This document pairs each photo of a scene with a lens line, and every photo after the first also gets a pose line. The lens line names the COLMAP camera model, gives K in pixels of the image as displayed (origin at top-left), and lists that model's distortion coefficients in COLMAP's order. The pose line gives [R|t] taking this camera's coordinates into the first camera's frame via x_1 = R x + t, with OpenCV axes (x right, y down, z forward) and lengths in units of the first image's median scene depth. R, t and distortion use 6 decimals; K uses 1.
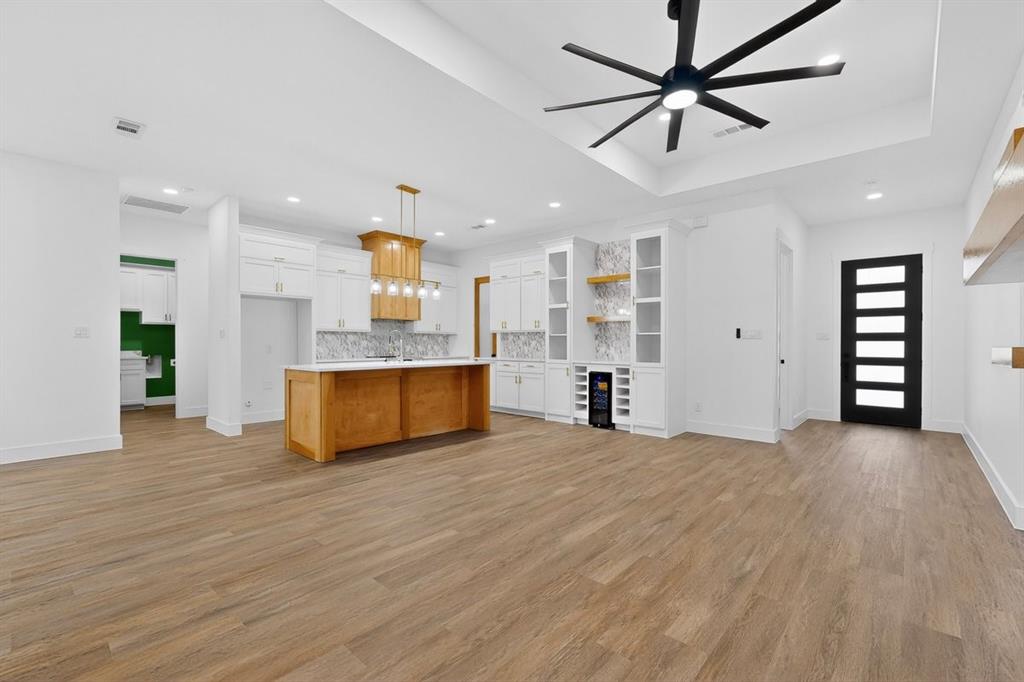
lens RADIAL K [[443.2, 0, 512.0], [0, 443.2, 344.2], [0, 0, 1]] dist [-0.002924, 0.000741]
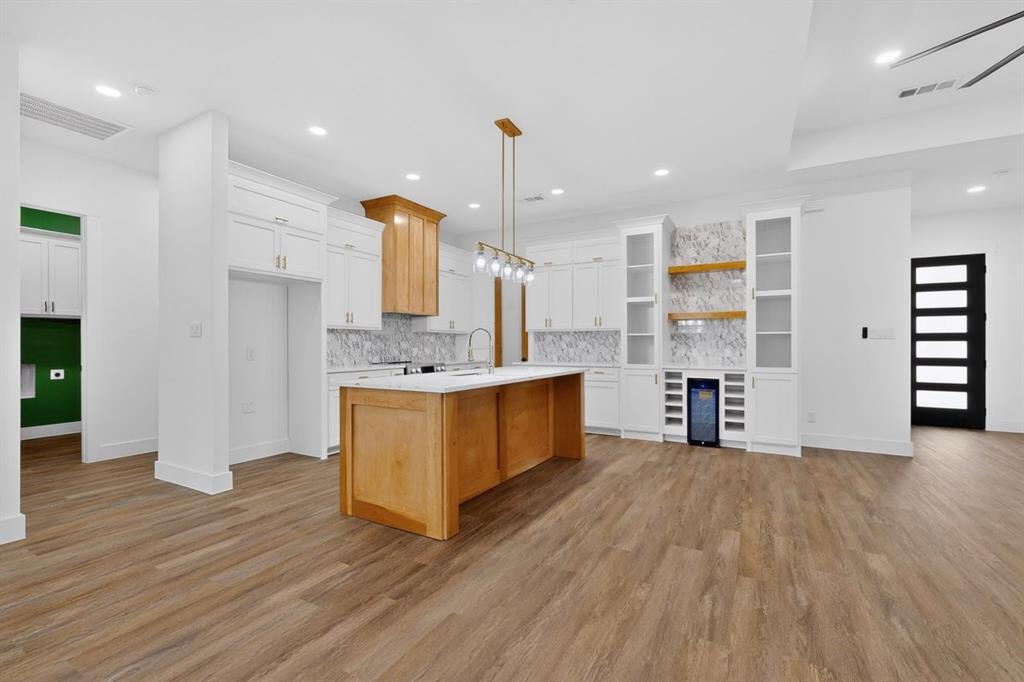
lens RADIAL K [[443.2, 0, 511.9], [0, 443.2, 343.1], [0, 0, 1]] dist [-0.002924, 0.000741]
pose [[0.975244, -0.002164, 0.221121, -0.345555], [0.003086, 0.999988, -0.003823, -0.002467], [-0.221110, 0.004411, 0.975239, 0.277344]]
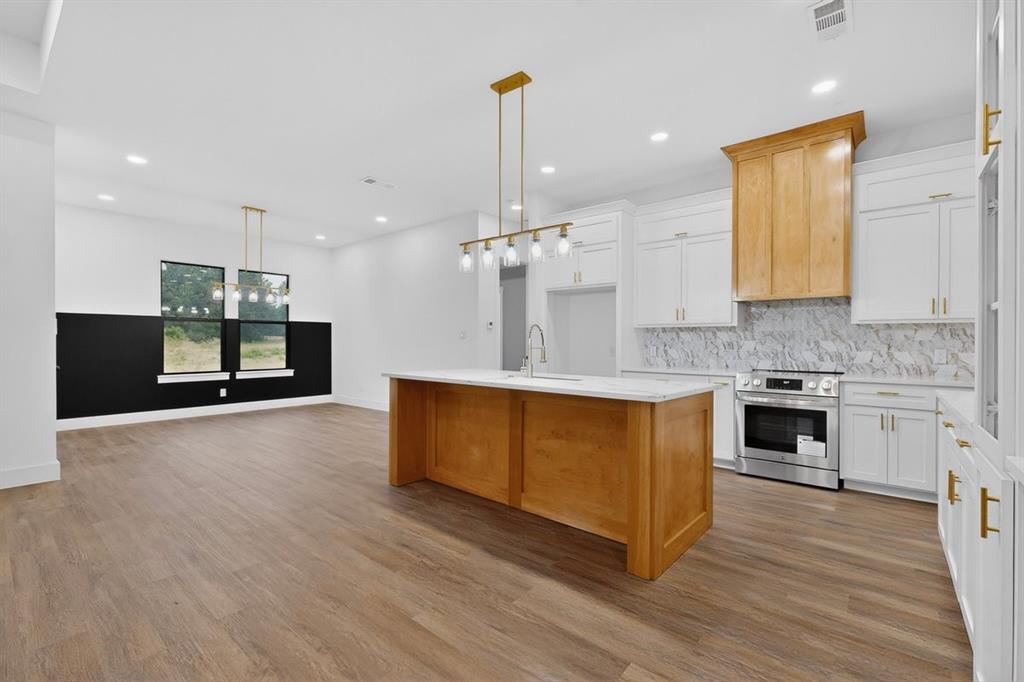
lens RADIAL K [[443.2, 0, 510.7], [0, 443.2, 342.7], [0, 0, 1]] dist [-0.002924, 0.000741]
pose [[0.038721, -0.000921, -0.999250, 0.316350], [-0.007465, 0.999971, -0.001211, -0.003110], [0.999222, 0.007506, 0.038713, 0.875409]]
